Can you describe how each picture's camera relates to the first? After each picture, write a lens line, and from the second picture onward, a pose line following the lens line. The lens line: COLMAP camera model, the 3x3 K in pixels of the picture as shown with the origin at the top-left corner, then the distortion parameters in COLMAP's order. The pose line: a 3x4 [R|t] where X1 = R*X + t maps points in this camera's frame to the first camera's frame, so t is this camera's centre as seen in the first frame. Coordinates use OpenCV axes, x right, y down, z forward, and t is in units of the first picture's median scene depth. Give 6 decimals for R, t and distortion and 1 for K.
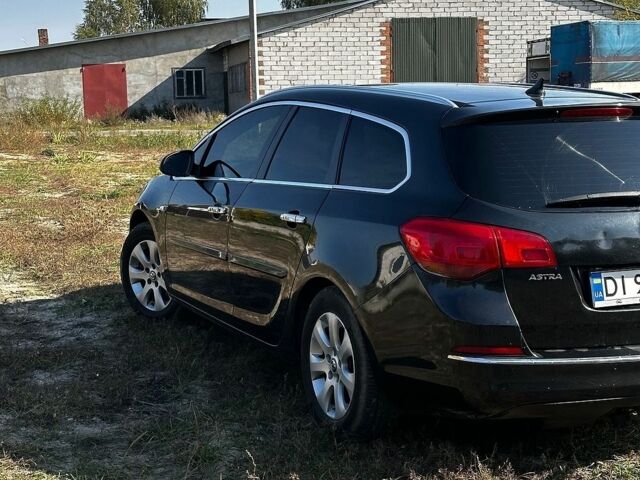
lens RADIAL K [[1160.3, 0, 324.9], [0, 1160.3, 239.1], [0, 0, 1]] dist [0.170270, -0.118229]
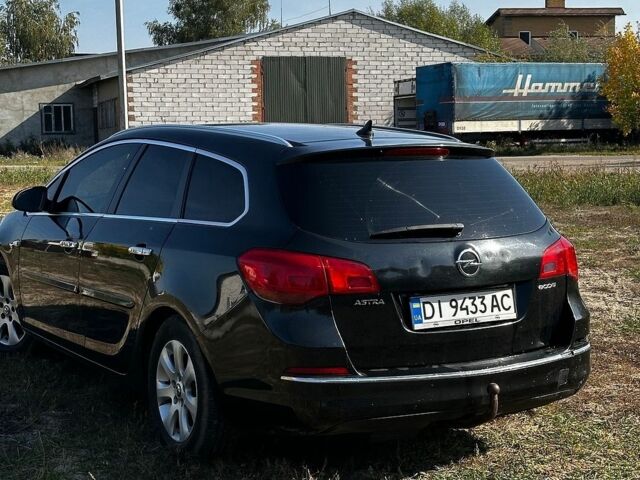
lens RADIAL K [[1160.3, 0, 324.9], [0, 1160.3, 239.1], [0, 0, 1]] dist [0.170270, -0.118229]
pose [[0.994279, -0.007006, 0.106580, 0.020103], [0.010299, 0.999485, -0.030377, 0.003735], [-0.106312, 0.031301, 0.993840, -0.047734]]
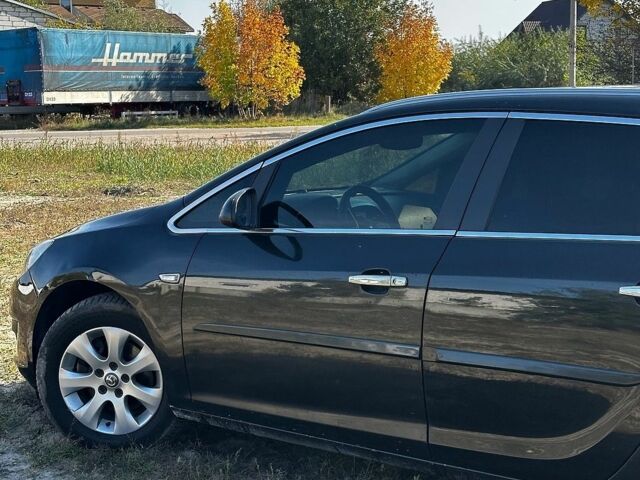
lens RADIAL K [[1160.3, 0, 324.9], [0, 1160.3, 239.1], [0, 0, 1]] dist [0.170270, -0.118229]
pose [[0.869026, -0.058762, 0.491264, -0.390244], [0.062796, 0.997992, 0.008292, -0.049240], [-0.490765, 0.023644, 0.870971, 0.399339]]
